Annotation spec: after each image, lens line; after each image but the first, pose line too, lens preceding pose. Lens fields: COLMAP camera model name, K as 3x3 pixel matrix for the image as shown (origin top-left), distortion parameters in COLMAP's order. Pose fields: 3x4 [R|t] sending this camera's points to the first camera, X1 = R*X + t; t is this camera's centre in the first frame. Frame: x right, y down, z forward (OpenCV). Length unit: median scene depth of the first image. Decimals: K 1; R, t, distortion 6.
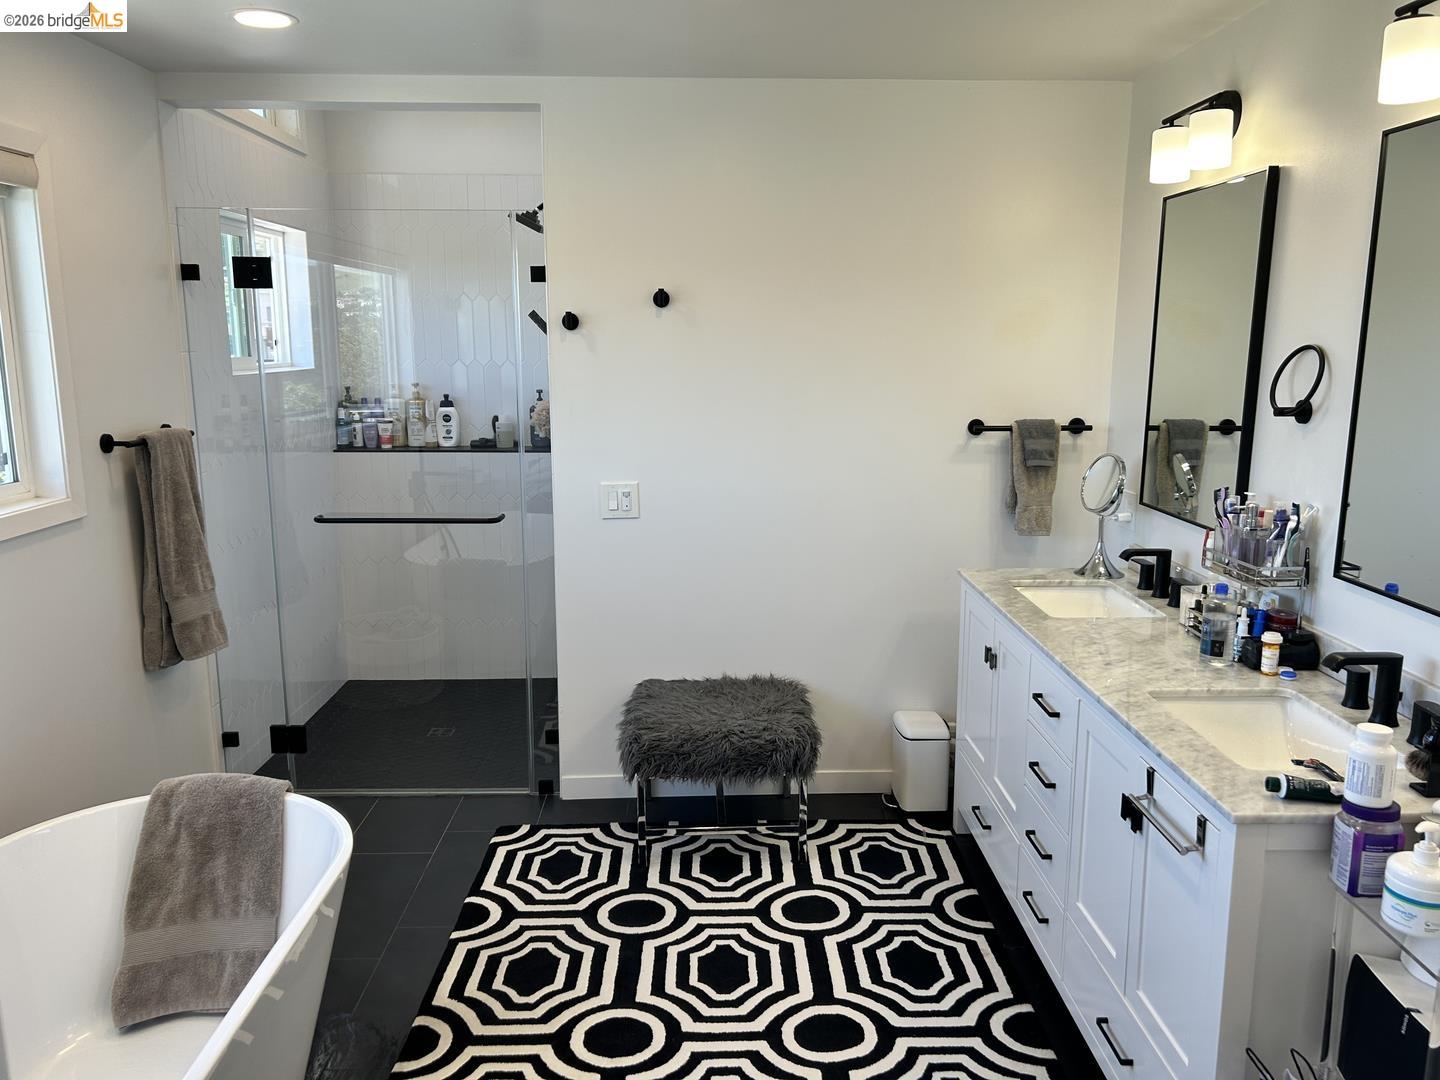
lens RADIAL K [[1085.7, 0, 725.8], [0, 1085.7, 531.9], [0, 0, 1]] dist [0.060176, -0.059118]
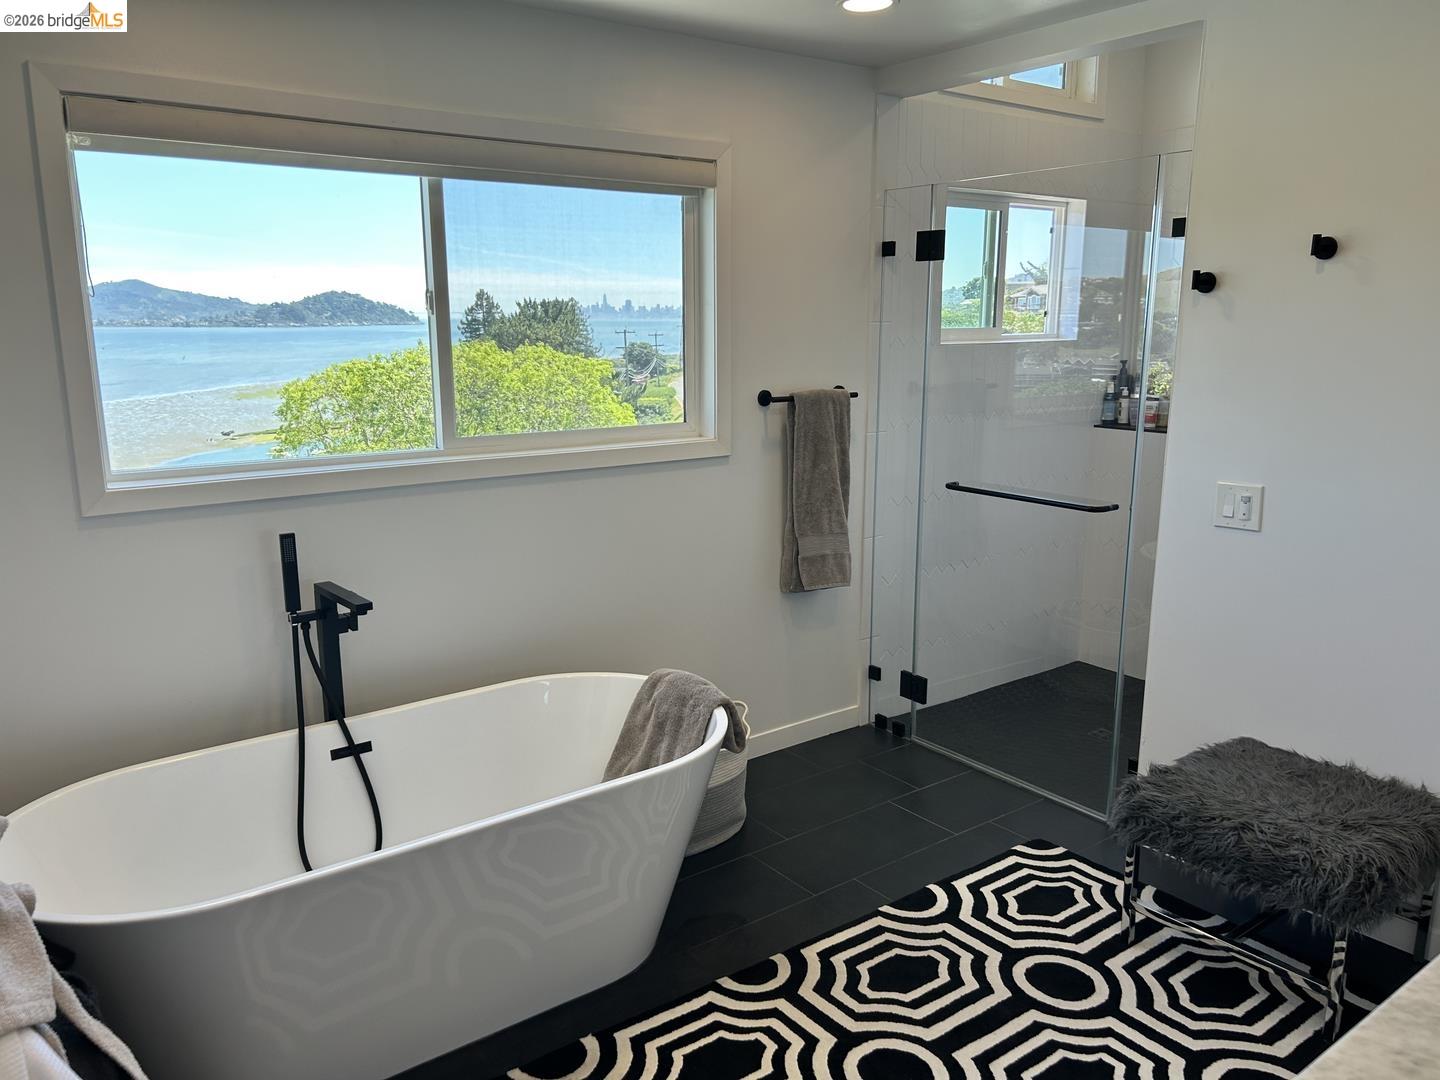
lens RADIAL K [[1085.7, 0, 722.7], [0, 1085.7, 543.0], [0, 0, 1]] dist [0.060176, -0.059118]
pose [[0.592163, 0.163149, -0.789129, 0.361740], [-0.139256, 0.985275, 0.099203, -0.034134], [0.793694, 0.051146, 0.606163, 0.240718]]
